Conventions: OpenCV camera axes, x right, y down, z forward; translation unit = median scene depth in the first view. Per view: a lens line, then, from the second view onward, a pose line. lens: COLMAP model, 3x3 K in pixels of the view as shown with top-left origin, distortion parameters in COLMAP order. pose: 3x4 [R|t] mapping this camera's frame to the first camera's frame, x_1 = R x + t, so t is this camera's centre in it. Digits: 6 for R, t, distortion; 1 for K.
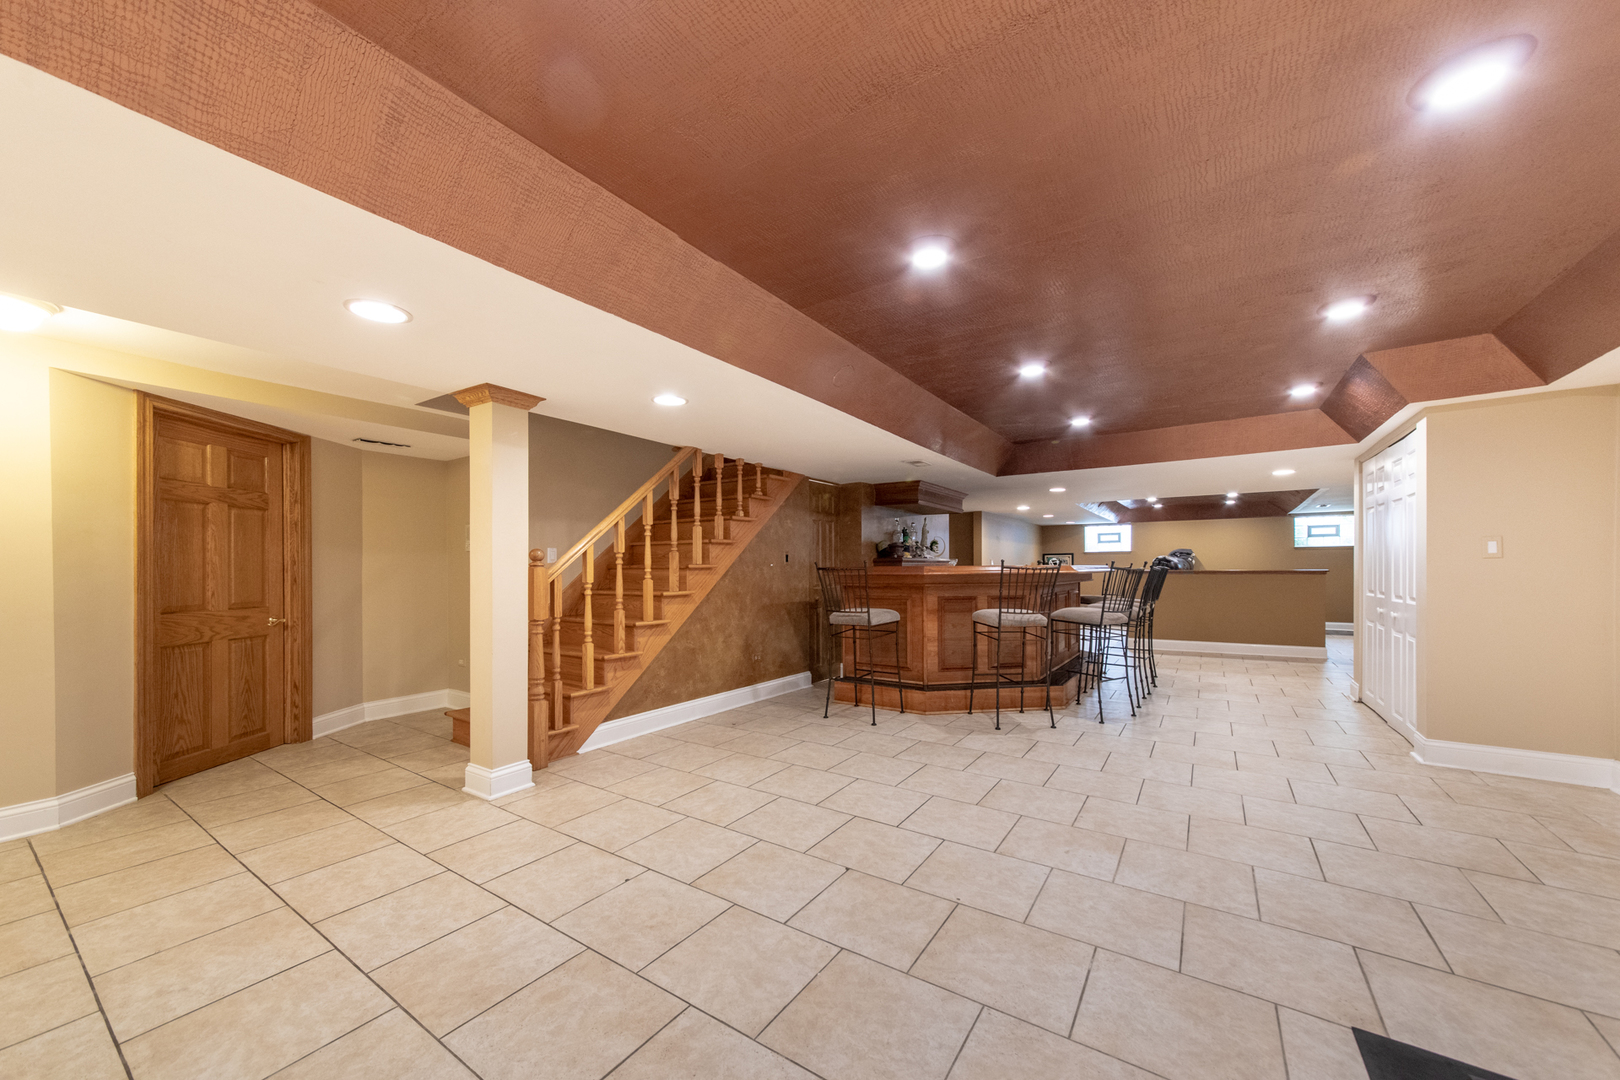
lens RADIAL K [[594.6, 0, 790.0], [0, 594.6, 567.1], [0, 0, 1]] dist [0.000342, -0.000423]
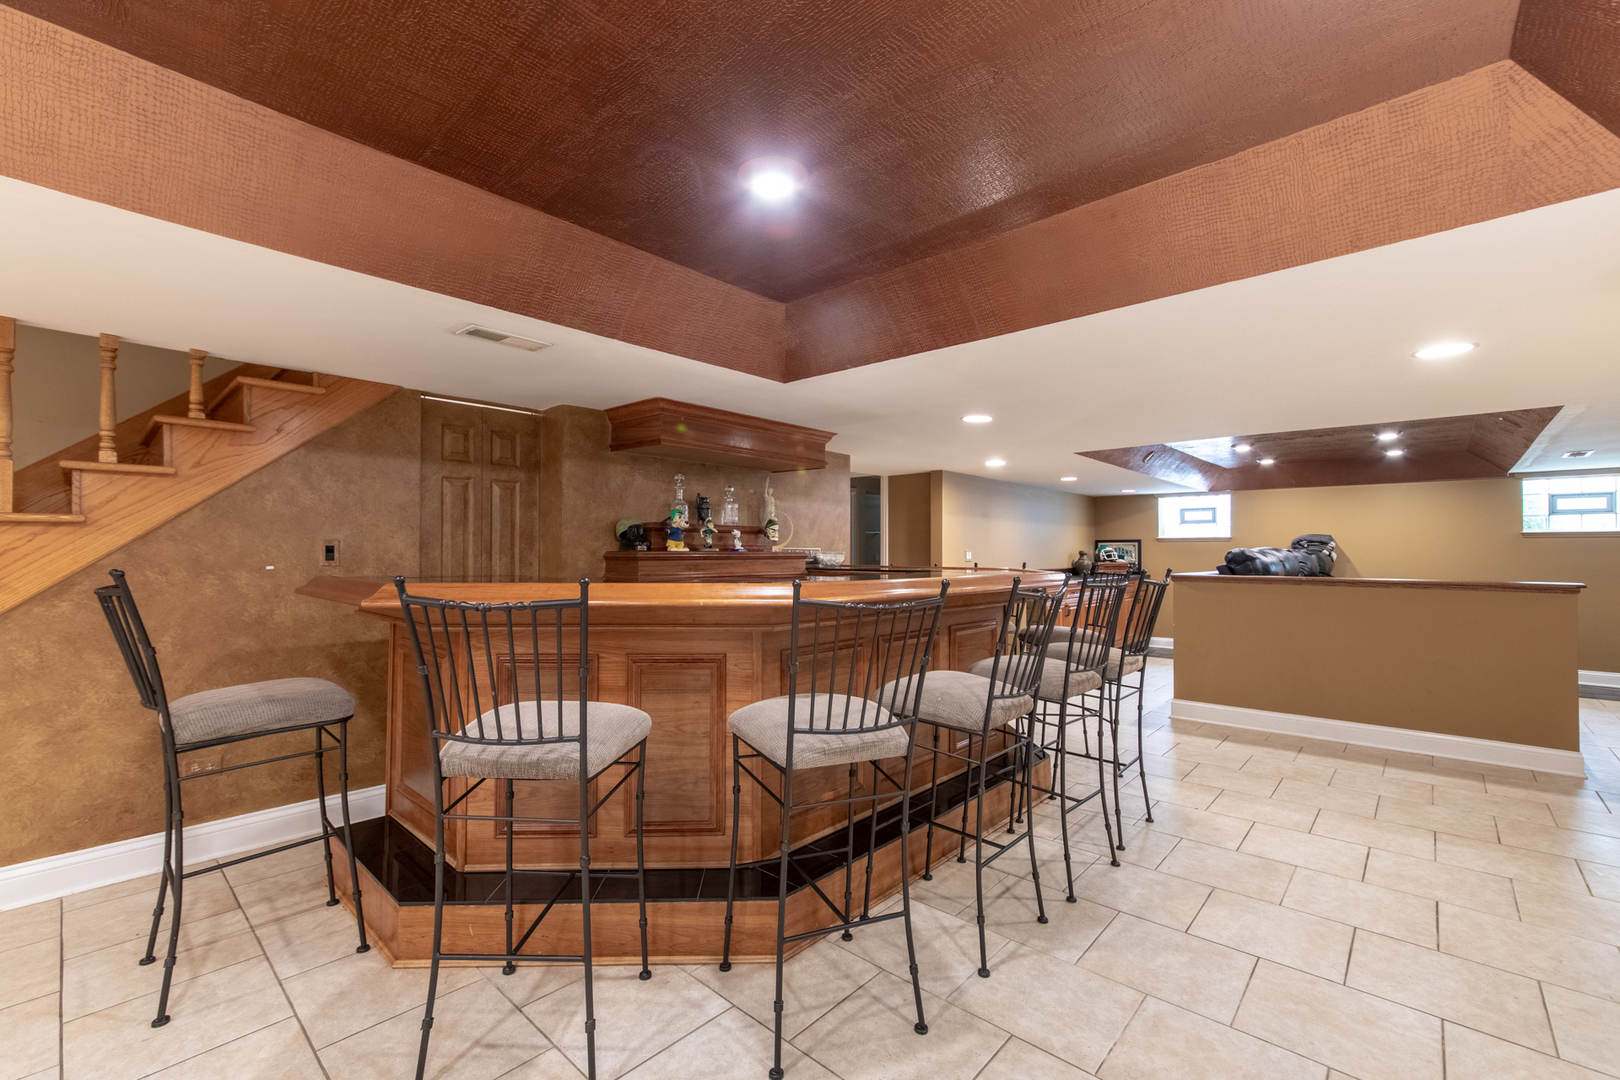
lens RADIAL K [[671.7, 0, 822.3], [0, 671.7, 542.7], [0, 0, 1]] dist [0.004314, 0.000752]
pose [[0.992828, 0.007352, -0.119324, 0.269733], [-0.008478, 0.999924, -0.008937, -0.012849], [0.119249, 0.009884, 0.992815, 0.289922]]
